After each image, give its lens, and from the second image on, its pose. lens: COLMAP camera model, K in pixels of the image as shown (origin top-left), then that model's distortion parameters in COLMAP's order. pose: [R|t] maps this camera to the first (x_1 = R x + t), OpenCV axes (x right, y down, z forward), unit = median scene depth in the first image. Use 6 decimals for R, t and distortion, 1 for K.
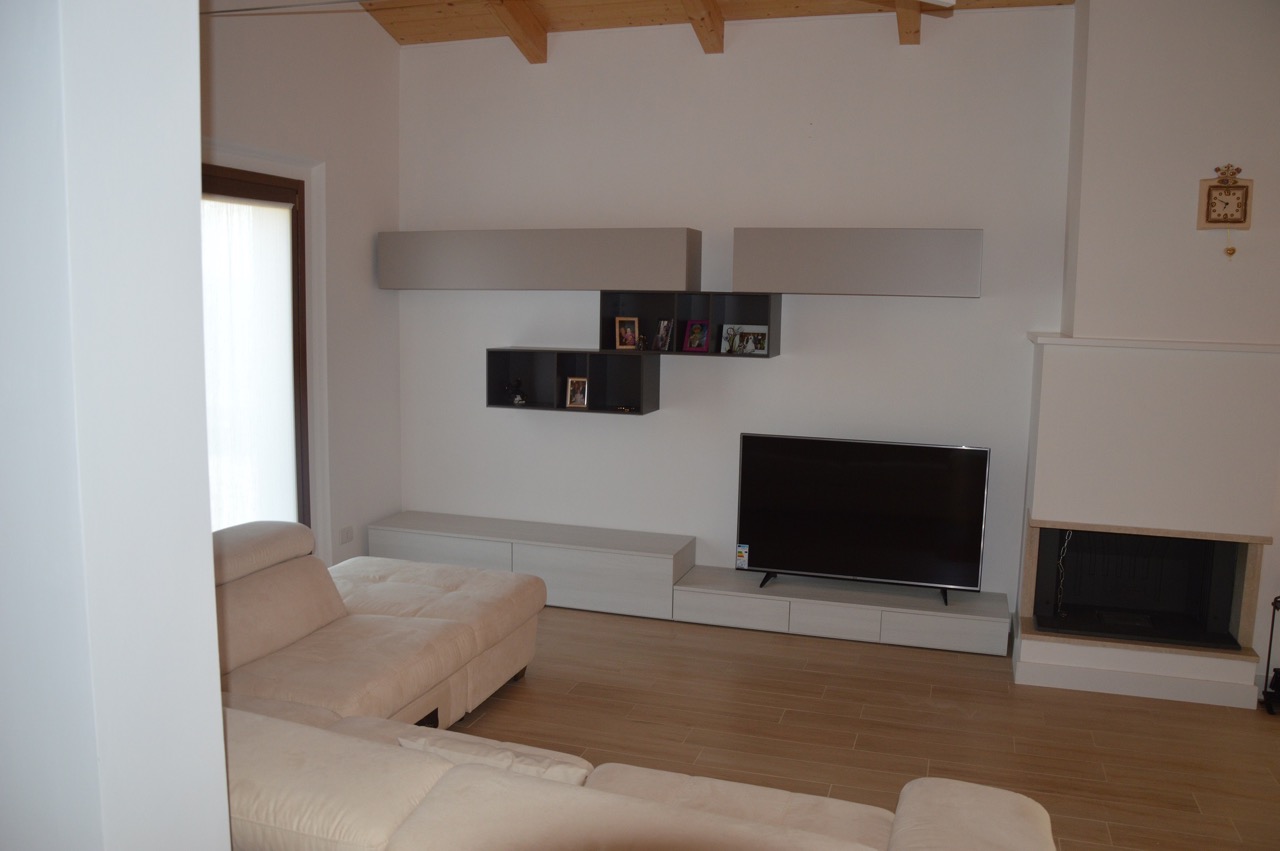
lens RADIAL K [[1034.4, 0, 651.0], [0, 1034.4, 428.7], [0, 0, 1]] dist [-0.134168, 0.100088]
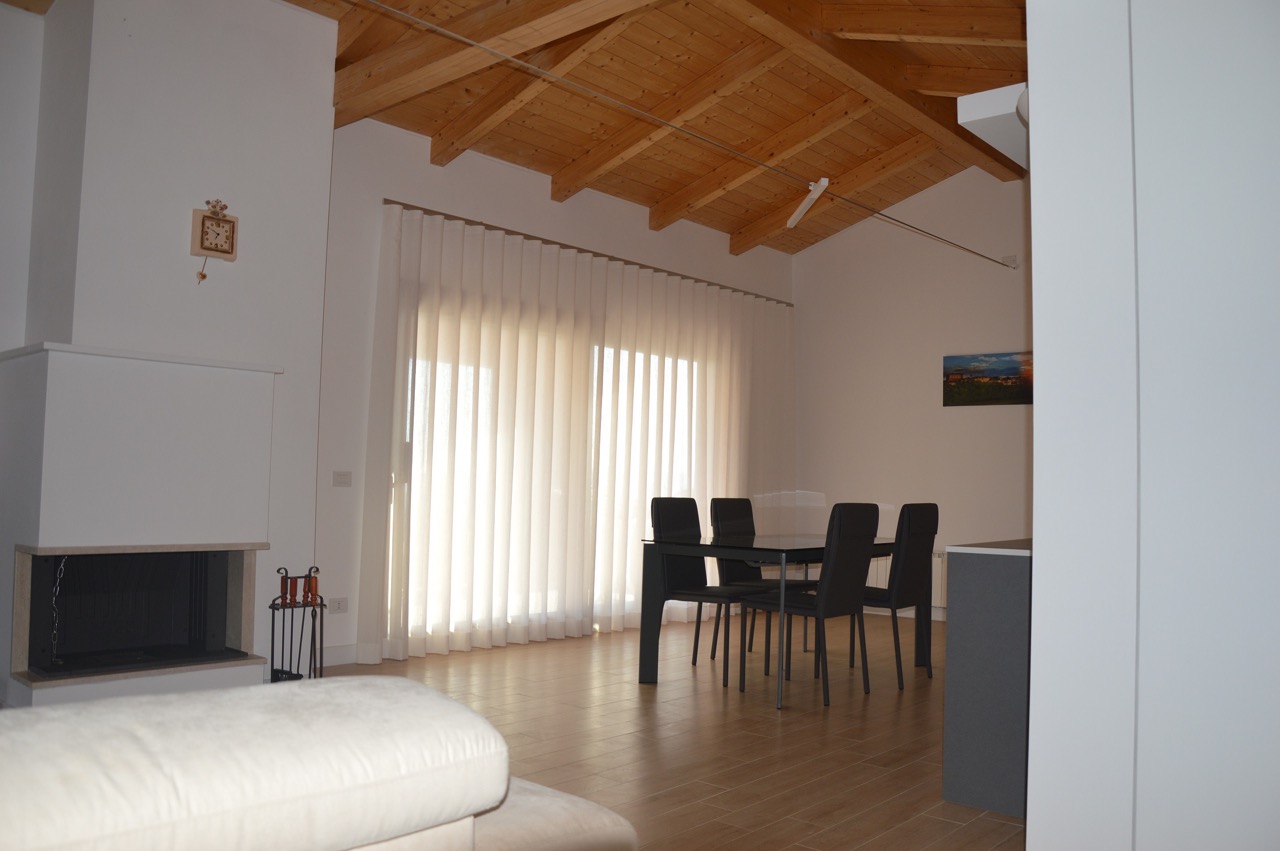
lens RADIAL K [[1034.4, 0, 646.1], [0, 1034.4, 420.8], [0, 0, 1]] dist [-0.134168, 0.100088]
pose [[0.401781, 0.043571, 0.914699, -0.223993], [0.103935, 0.990243, -0.092823, 0.122420], [-0.909819, 0.132364, 0.393332, 0.175185]]
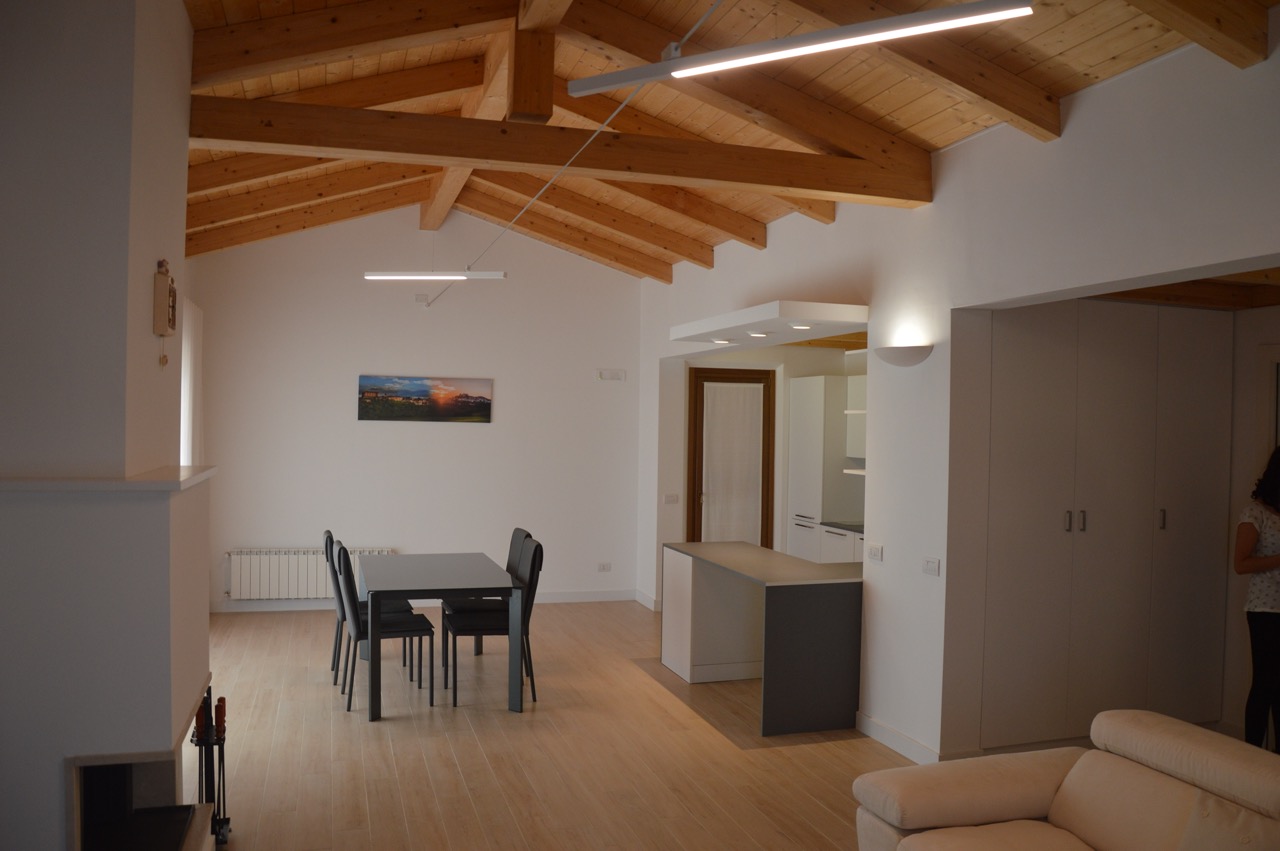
lens RADIAL K [[1034.4, 0, 640.8], [0, 1034.4, 424.6], [0, 0, 1]] dist [-0.134168, 0.100088]
pose [[-0.551456, -0.033357, 0.833537, -0.371131], [0.079987, 0.992482, 0.092636, -0.175979], [-0.830361, 0.117757, -0.544642, 1.127445]]
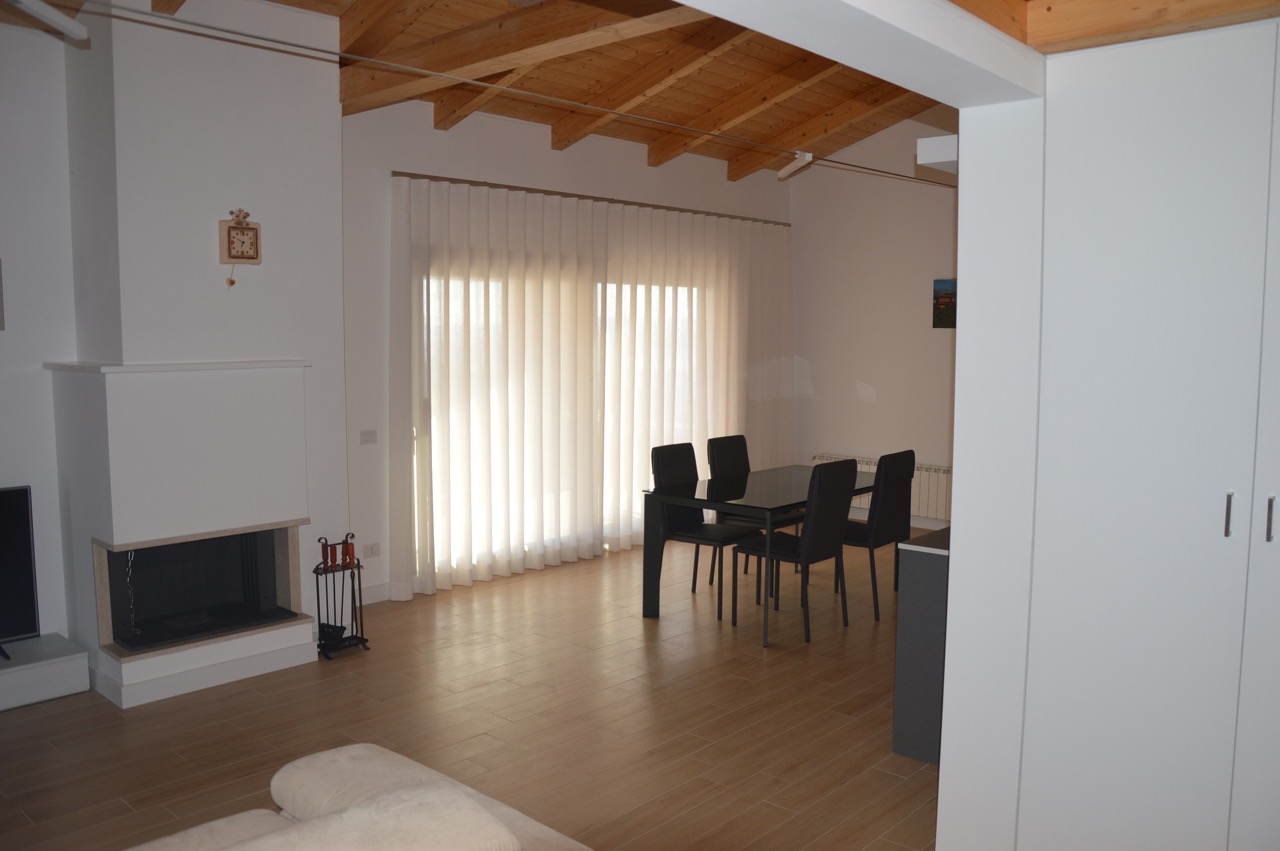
lens RADIAL K [[1034.4, 0, 644.1], [0, 1034.4, 425.0], [0, 0, 1]] dist [-0.134168, 0.100088]
pose [[0.416616, -0.102448, 0.903292, -0.317845], [0.123586, 0.990788, 0.055371, -0.021190], [-0.900643, 0.088566, 0.425439, 0.090083]]
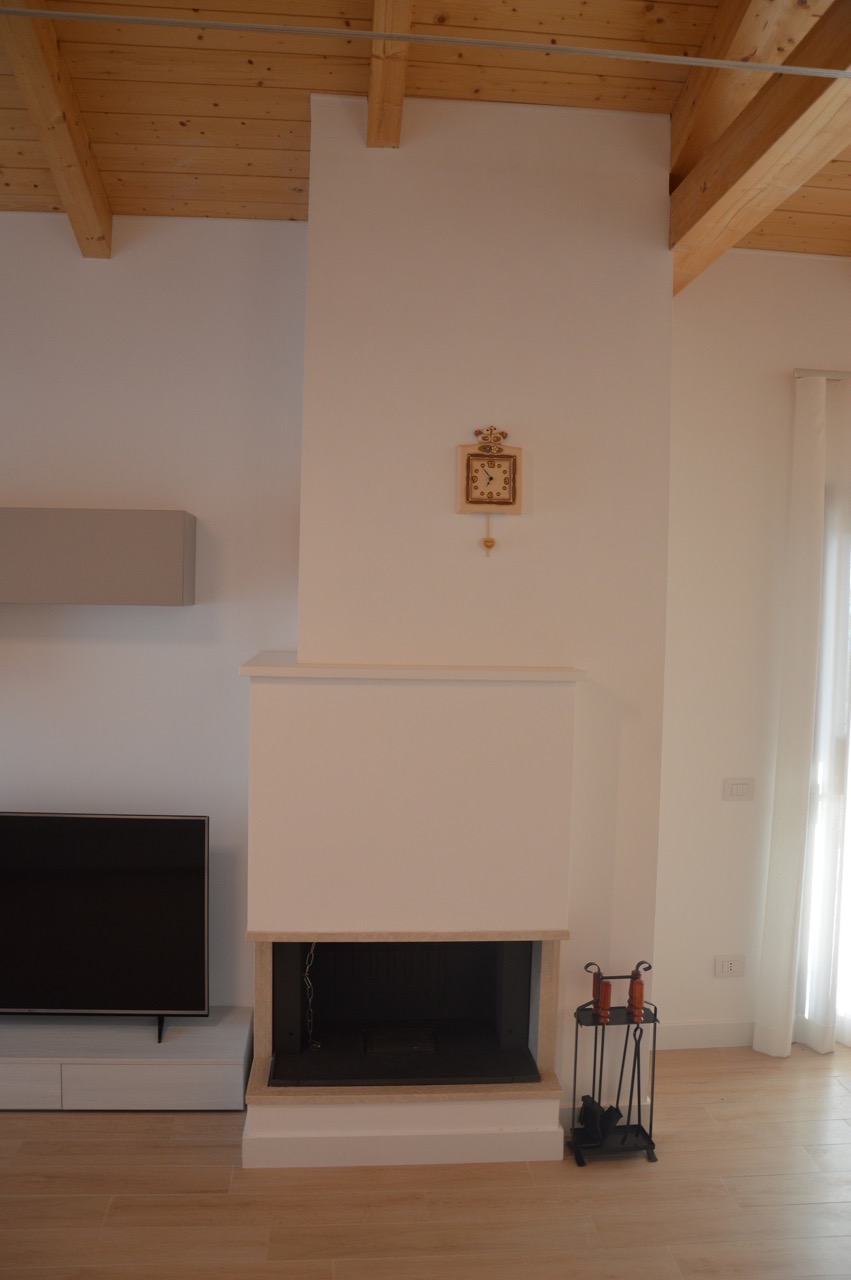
lens RADIAL K [[1034.4, 0, 425.0], [0, 1034.4, 632.9], [0, 0, 1]] dist [-0.134168, 0.100088]
pose [[0.919791, -0.015206, 0.392115, 0.232011], [0.045934, 0.996552, -0.069103, -0.061699], [-0.389712, 0.081571, 0.917317, 0.328907]]
